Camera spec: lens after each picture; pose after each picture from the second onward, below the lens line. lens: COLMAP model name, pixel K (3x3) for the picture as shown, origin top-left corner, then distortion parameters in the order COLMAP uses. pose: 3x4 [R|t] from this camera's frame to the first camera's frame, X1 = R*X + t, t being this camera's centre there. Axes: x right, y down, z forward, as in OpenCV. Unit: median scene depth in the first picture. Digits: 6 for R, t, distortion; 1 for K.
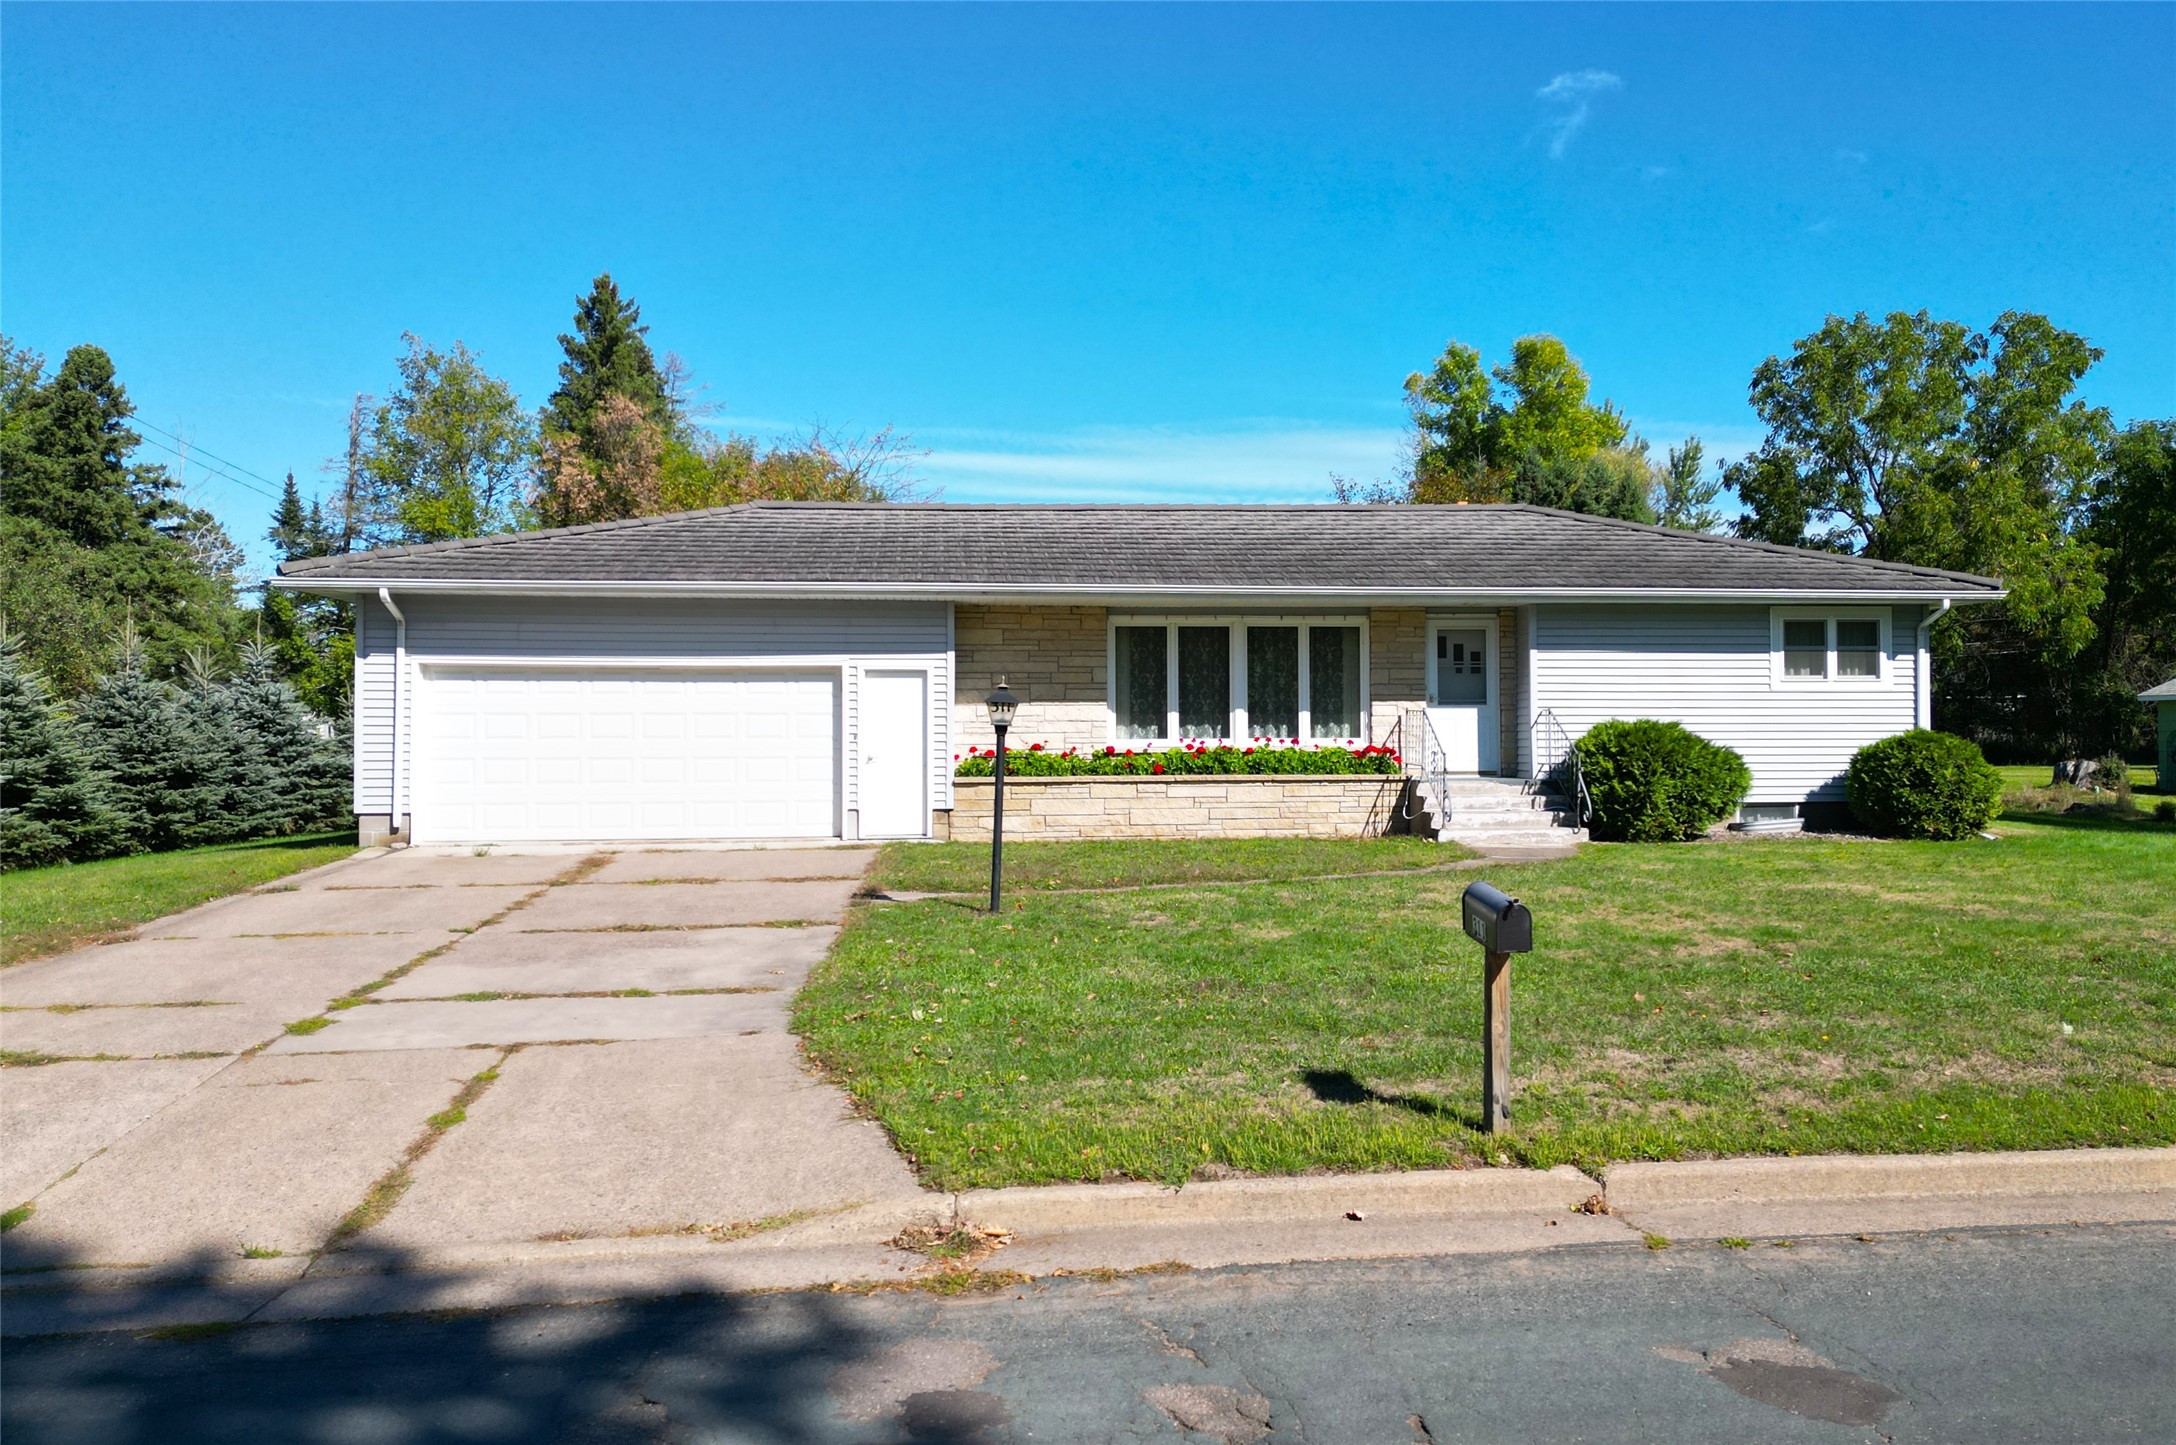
lens RADIAL K [[1701.8, 0, 1150.5], [0, 1701.8, 679.2], [0, 0, 1]] dist [0.122800, -0.156747]
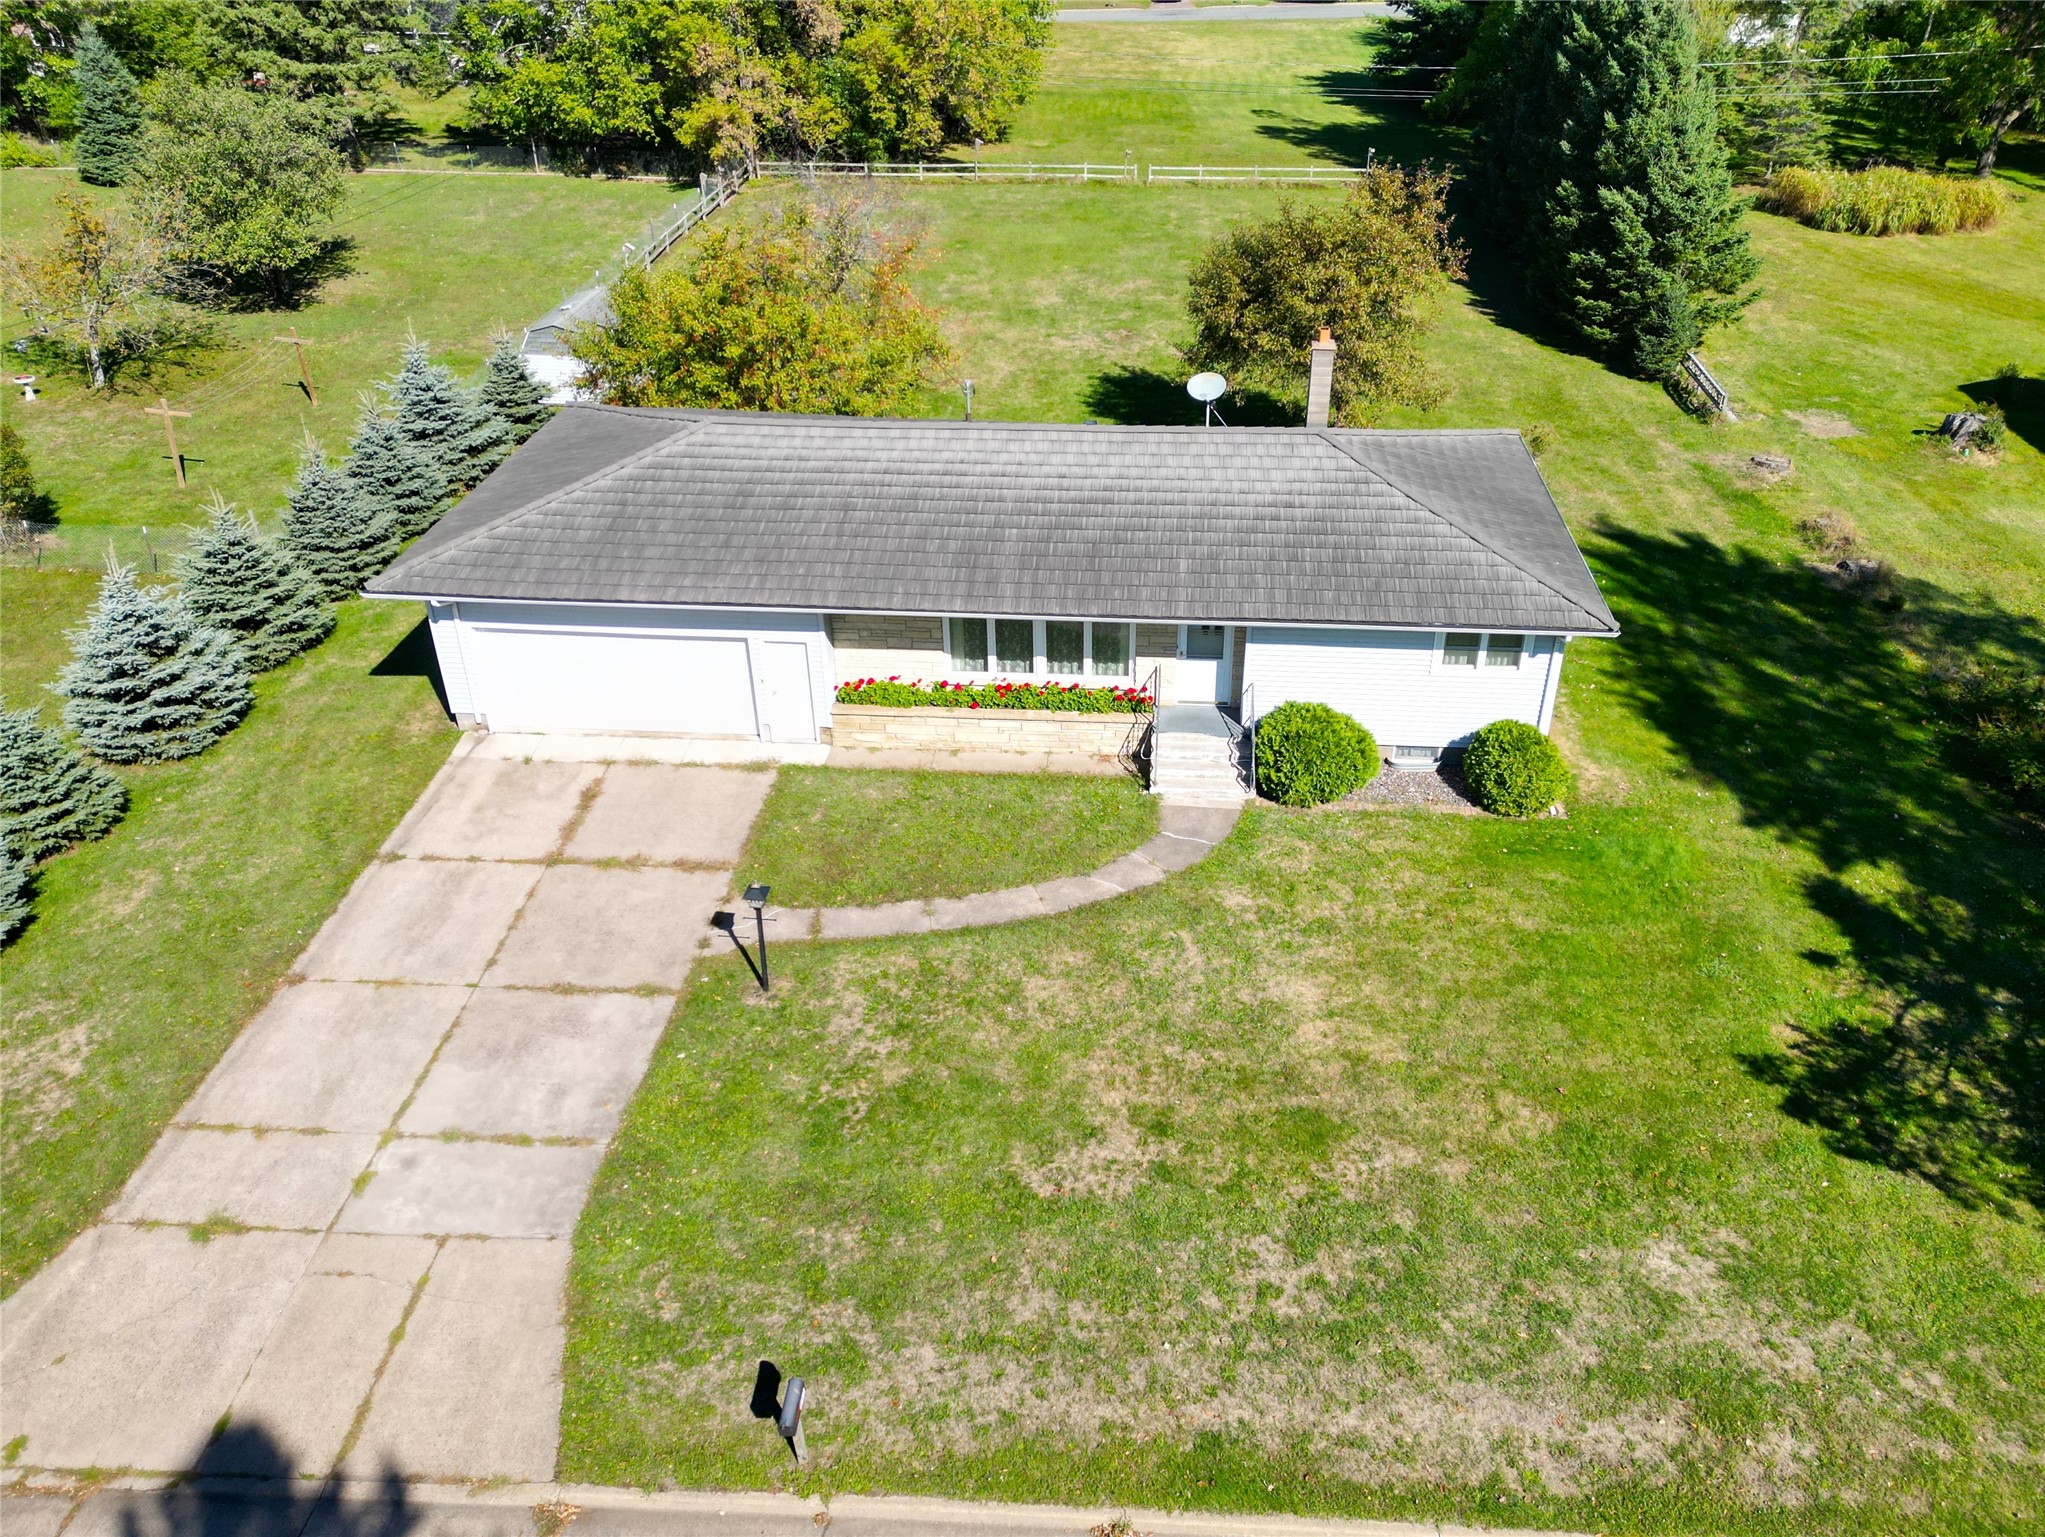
lens RADIAL K [[1531.0, 0, 1095.4], [0, 1531.0, 707.5], [0, 0, 1]] dist [0.100008, -0.109414]
pose [[0.984229, 0.096276, -0.148403, 0.287231], [-0.002787, 0.847258, 0.531175, -0.610878], [0.176875, -0.522384, 0.834164, -0.050951]]
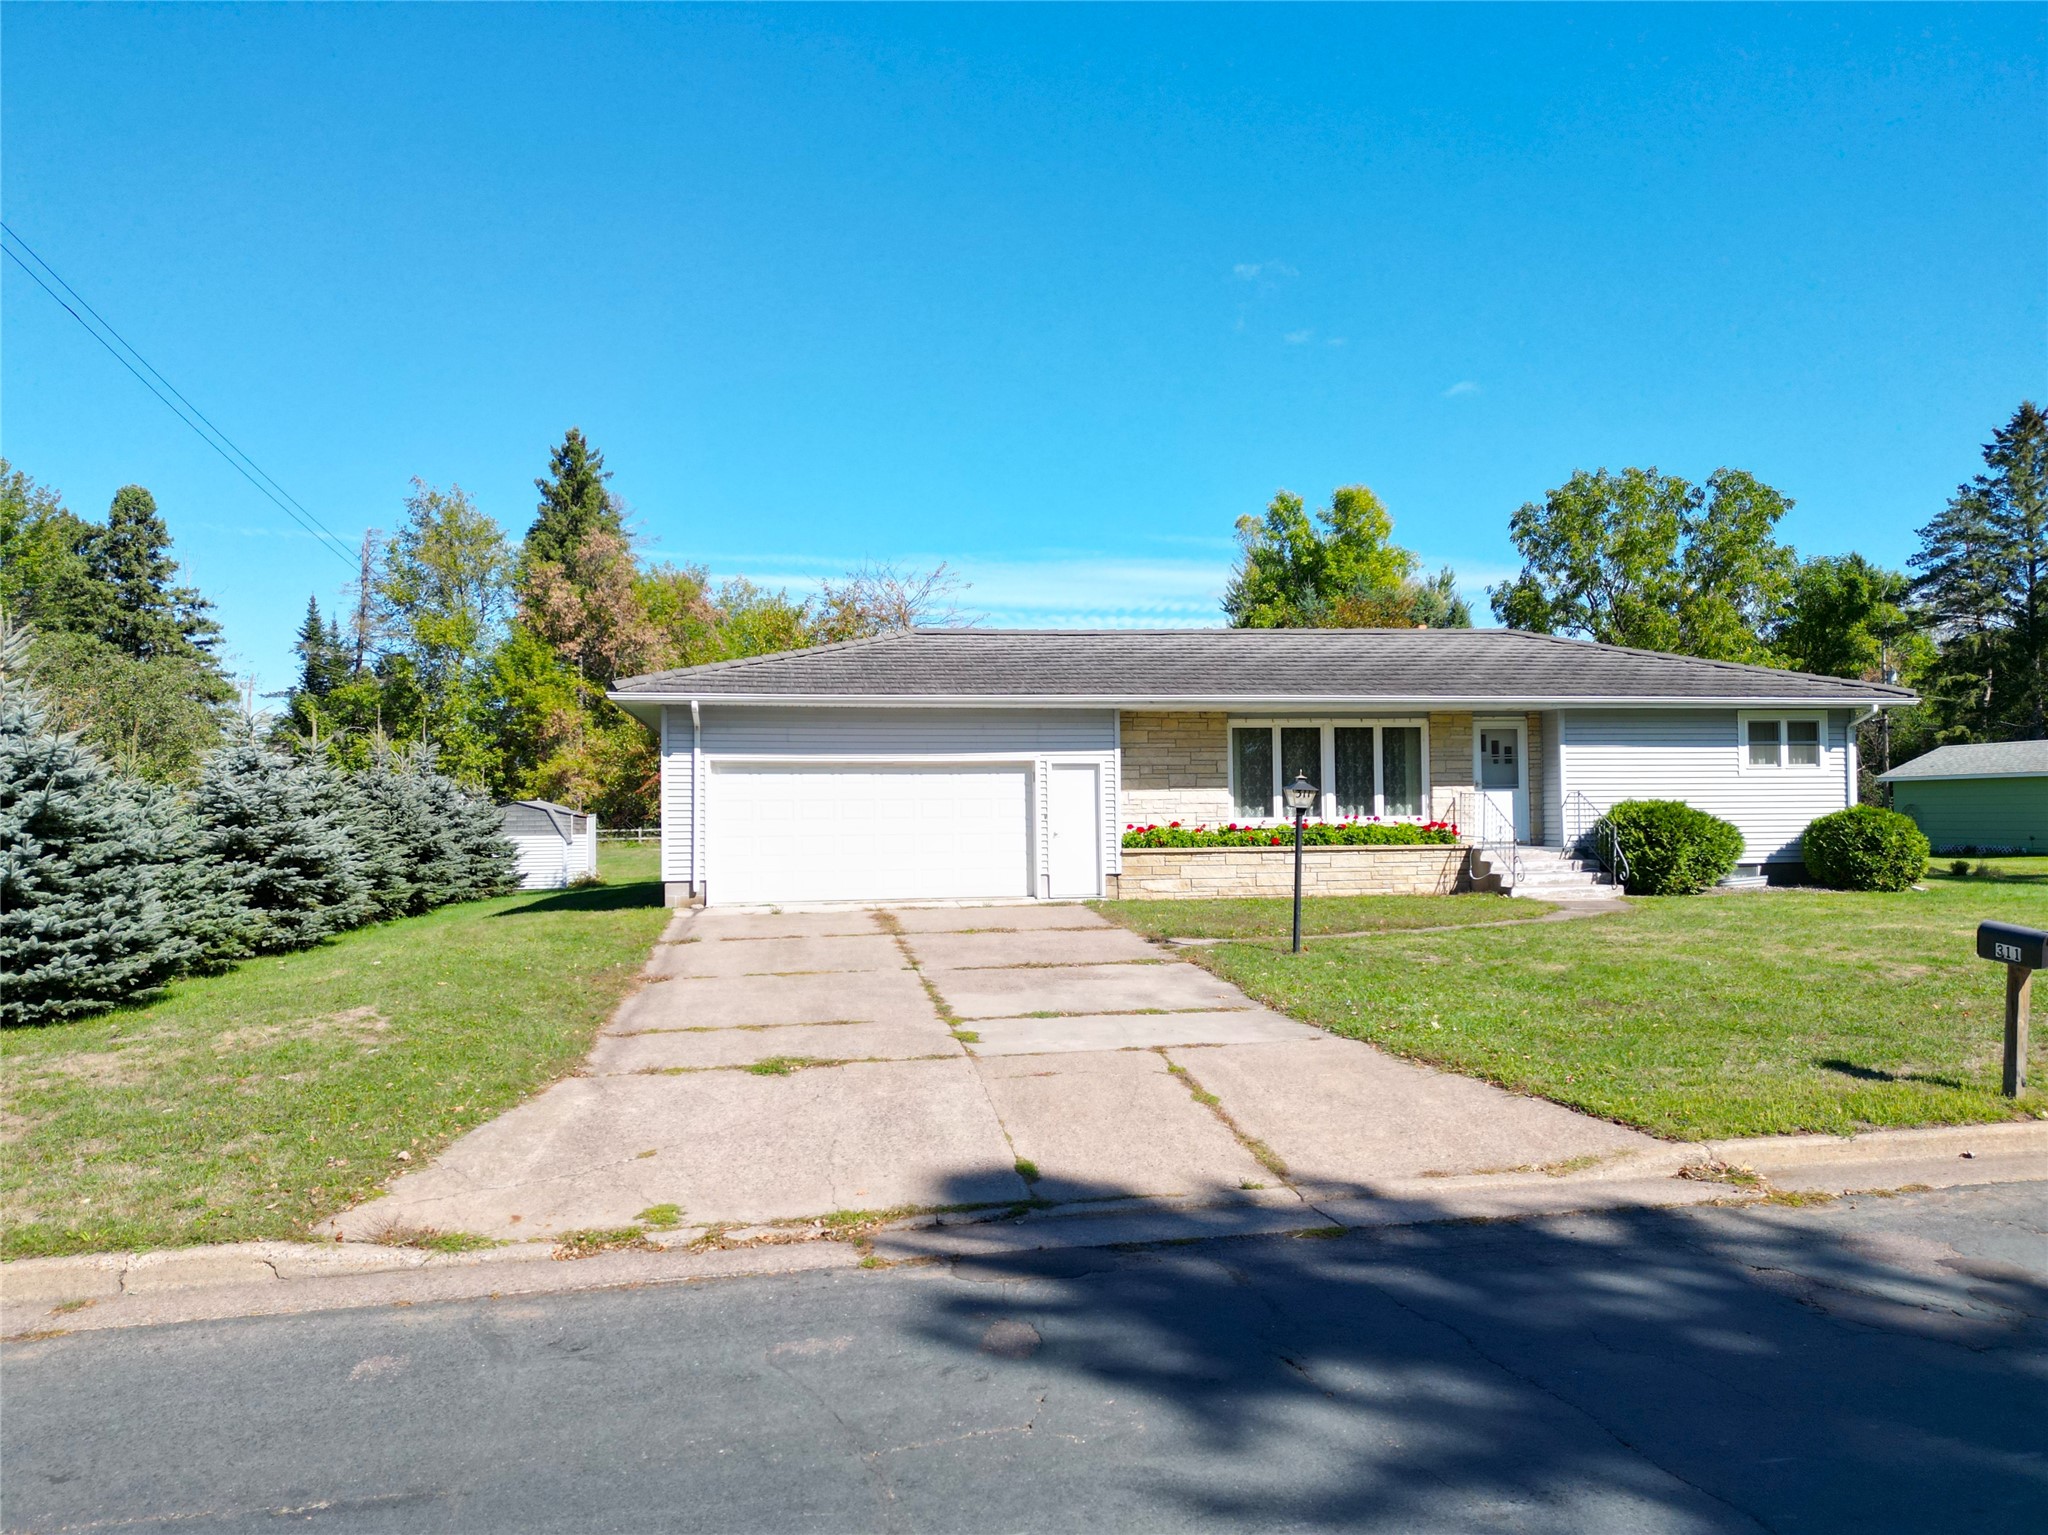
lens RADIAL K [[1438.4, 0, 1017.7], [0, 1438.4, 766.8], [0, 0, 1]] dist [0.106053, -0.119376]
pose [[0.998104, -0.005011, 0.061340, -0.244470], [0.004990, 0.999987, 0.000495, -0.003600], [-0.061341, -0.000188, 0.998117, -0.051768]]
